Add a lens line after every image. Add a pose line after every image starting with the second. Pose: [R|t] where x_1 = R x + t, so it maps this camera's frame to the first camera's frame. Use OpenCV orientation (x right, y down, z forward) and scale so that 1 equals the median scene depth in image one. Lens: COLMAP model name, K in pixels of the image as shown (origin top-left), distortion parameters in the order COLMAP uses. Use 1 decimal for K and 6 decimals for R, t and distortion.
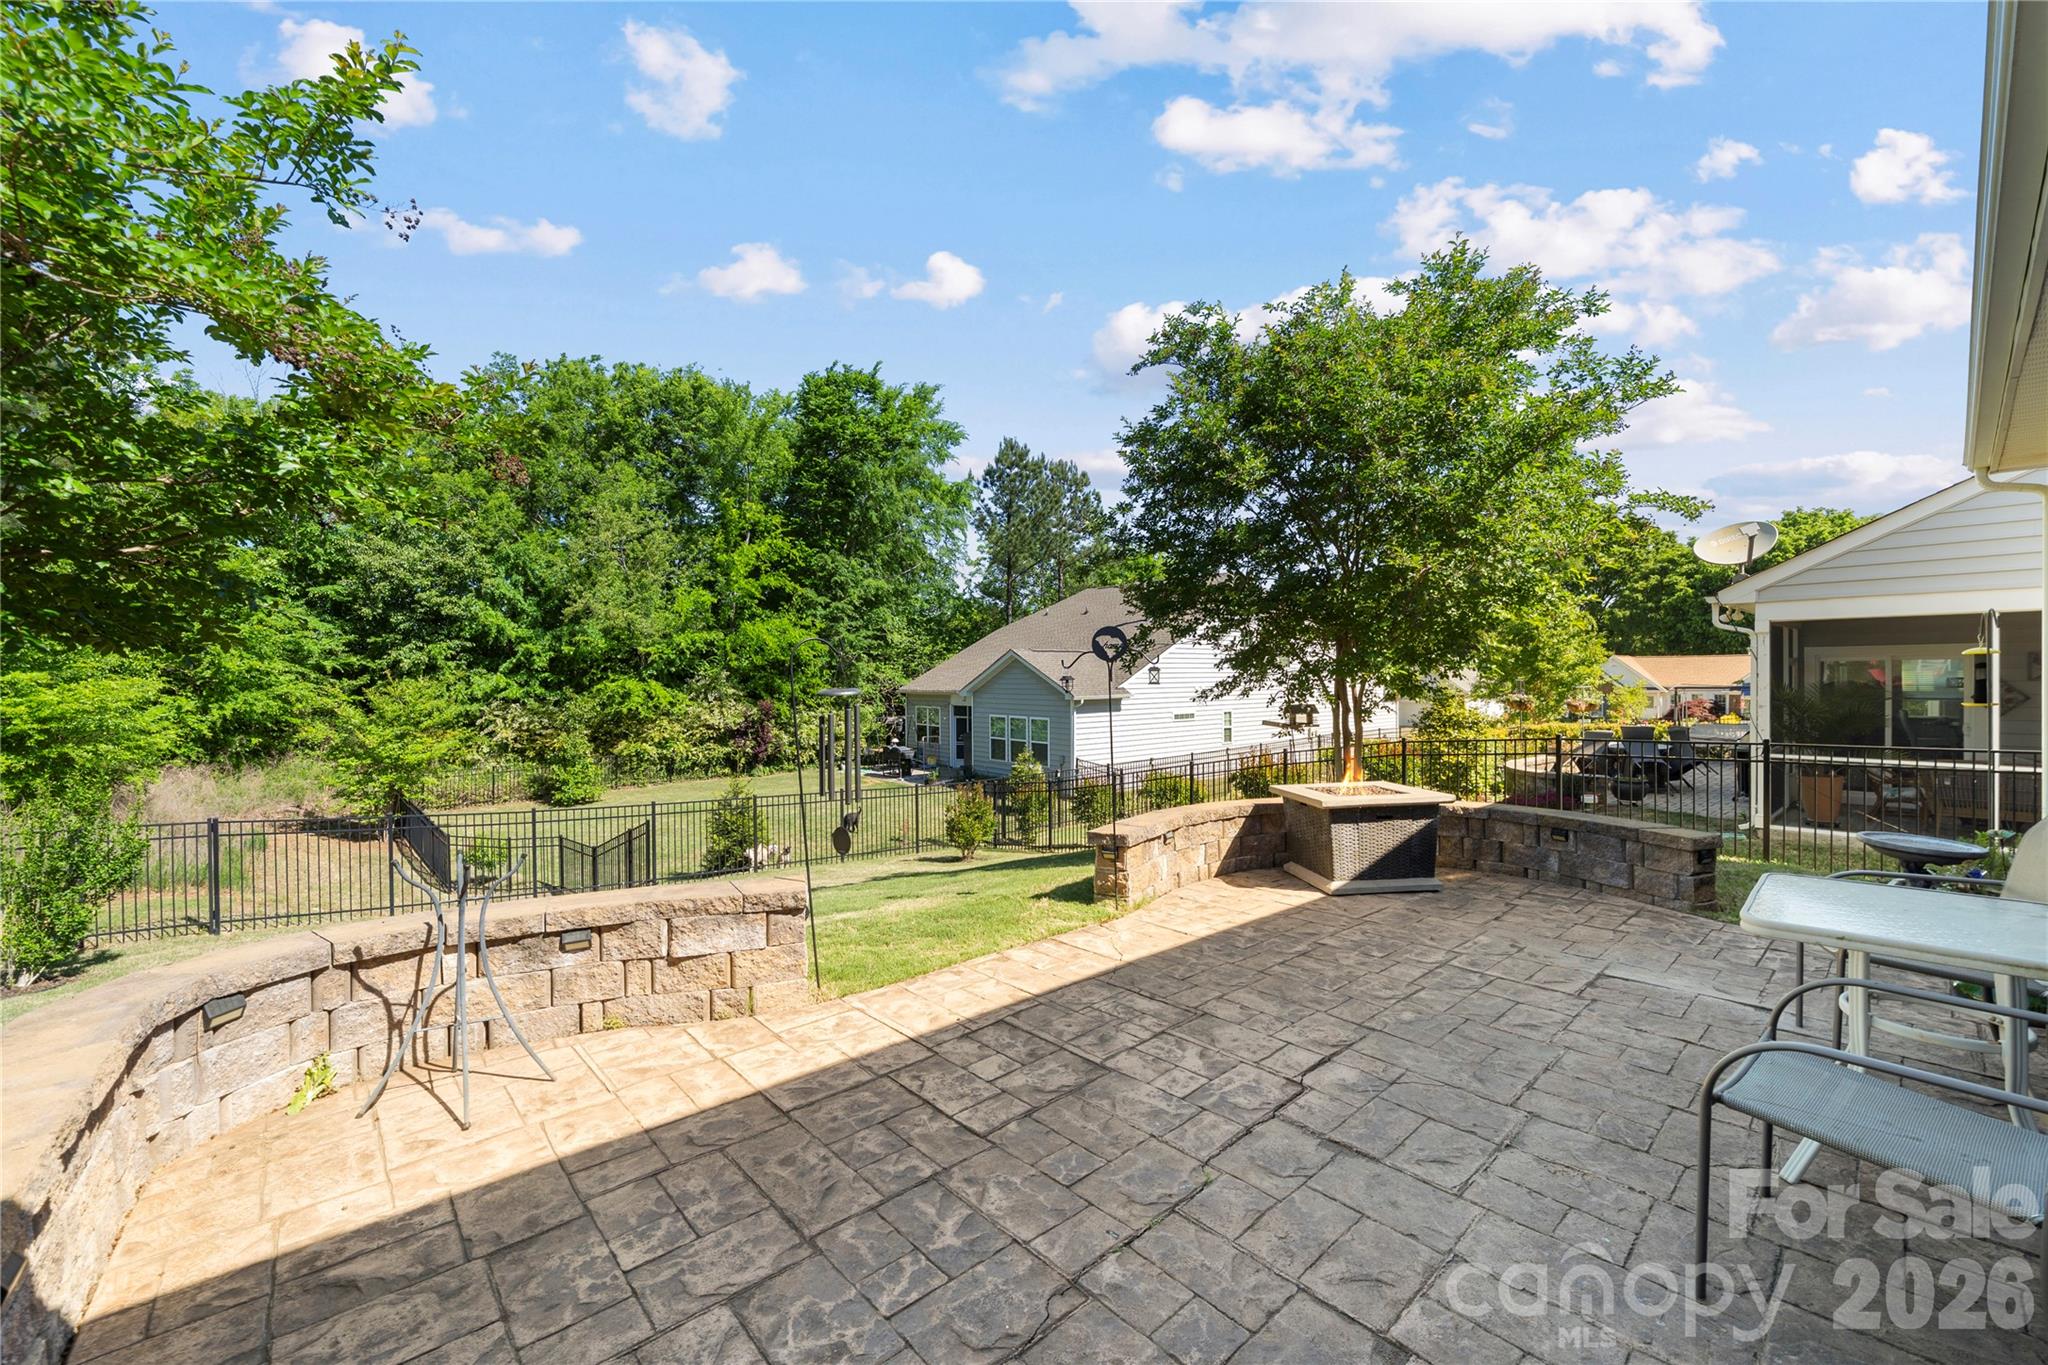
lens RADIAL K [[789.8, 0, 1023.6], [0, 789.8, 690.4], [0, 0, 1]] dist [-0.002278, -0.000225]
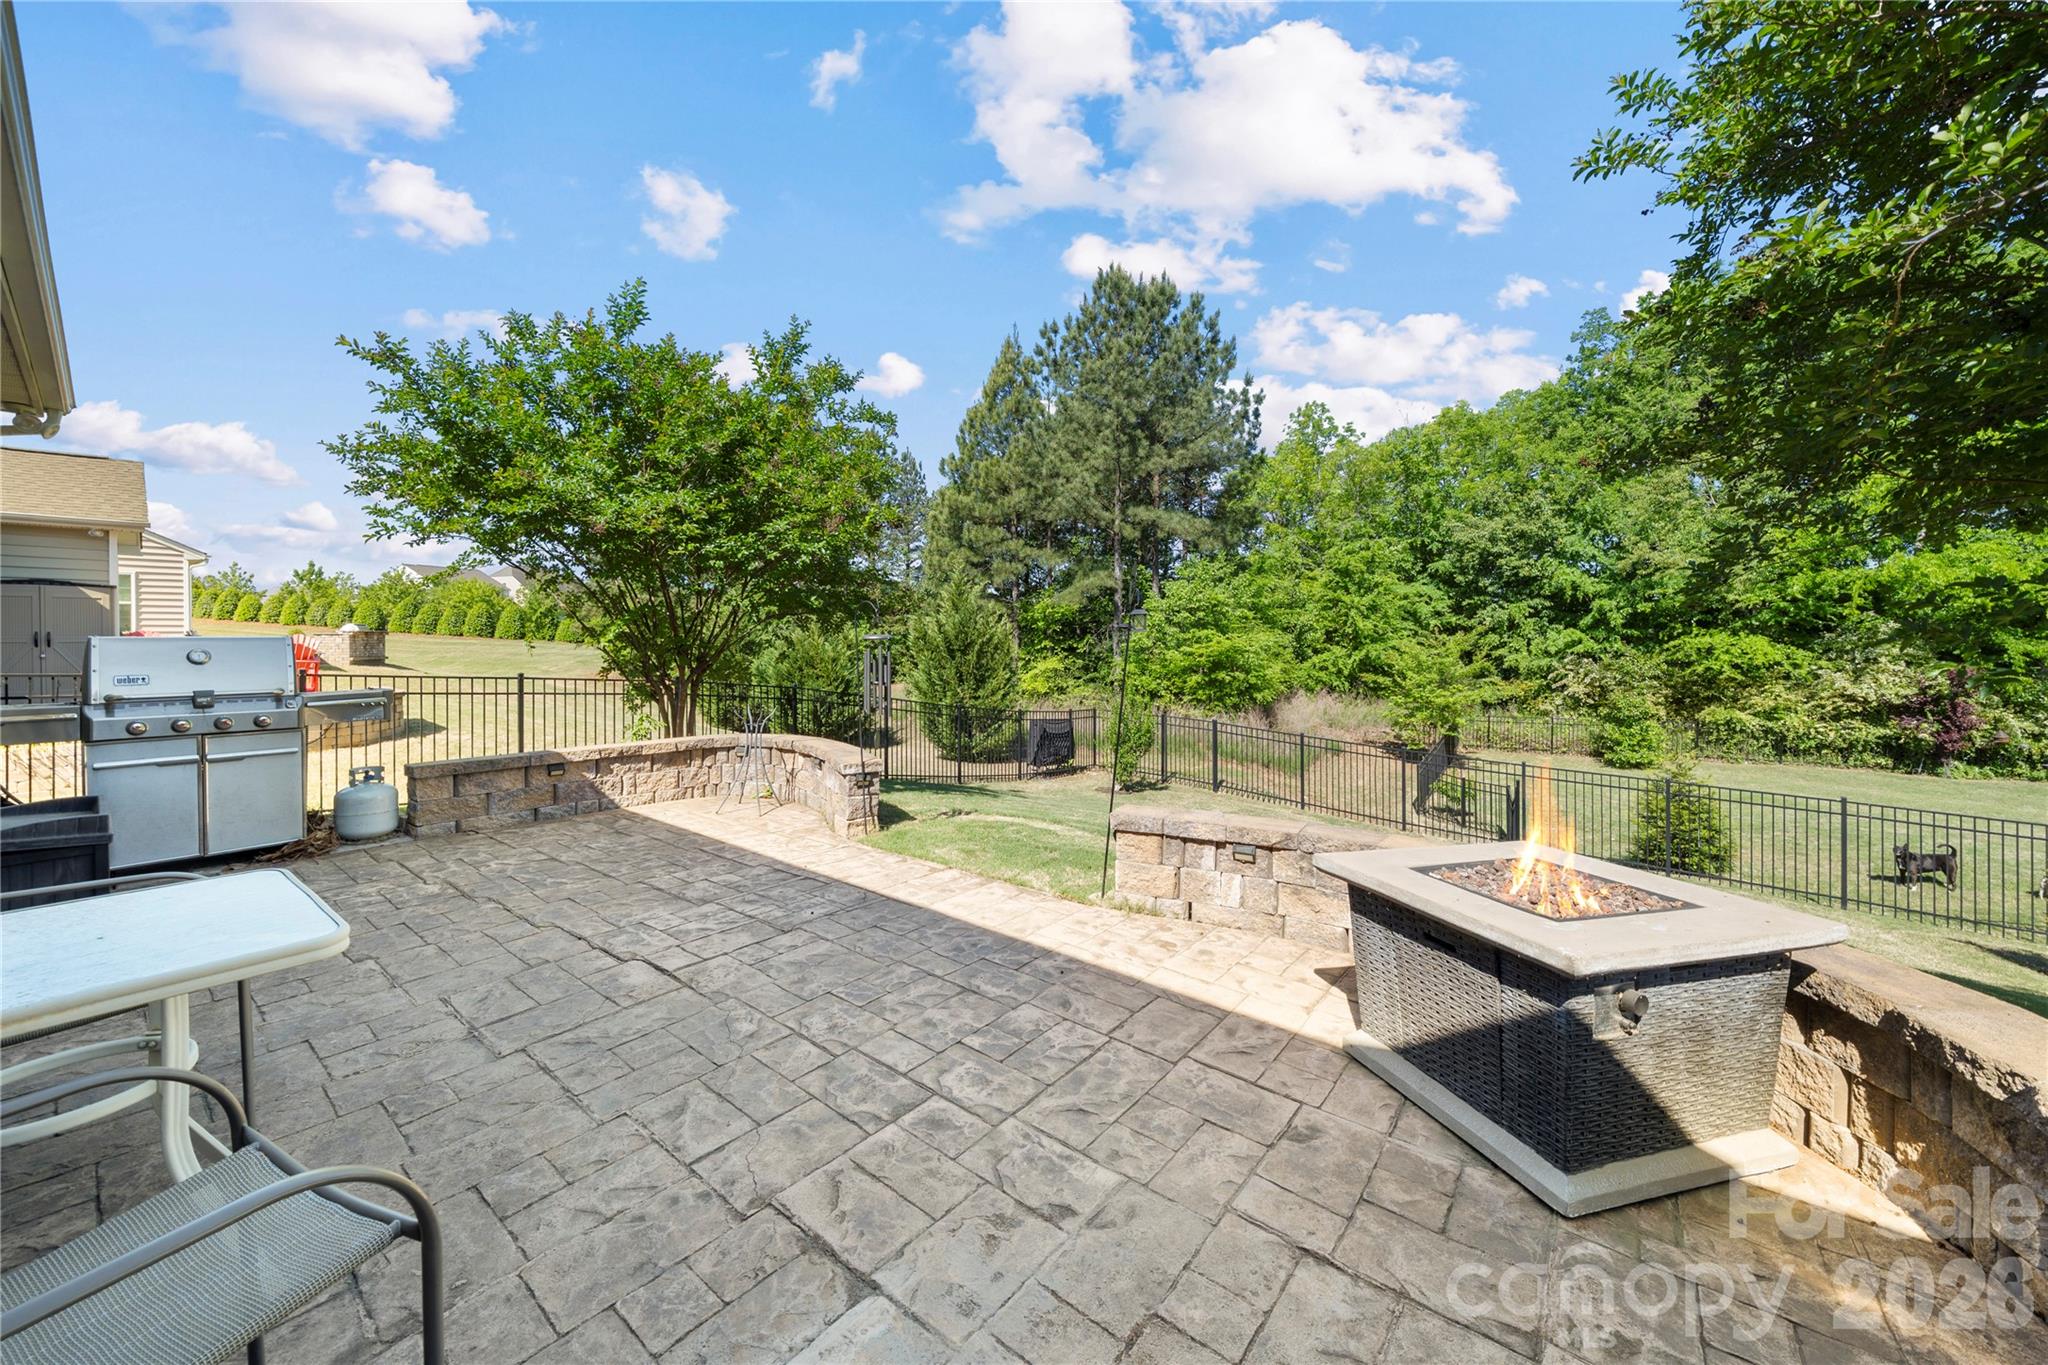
lens RADIAL K [[734.5, 0, 1029.3], [0, 734.5, 650.9], [0, 0, 1]] dist [0.000402, 0.000016]
pose [[0.190864, 0.017935, -0.981453, 0.164720], [-0.011196, 0.999808, 0.016093, -0.000234], [0.981553, 0.007917, 0.191029, 0.144800]]
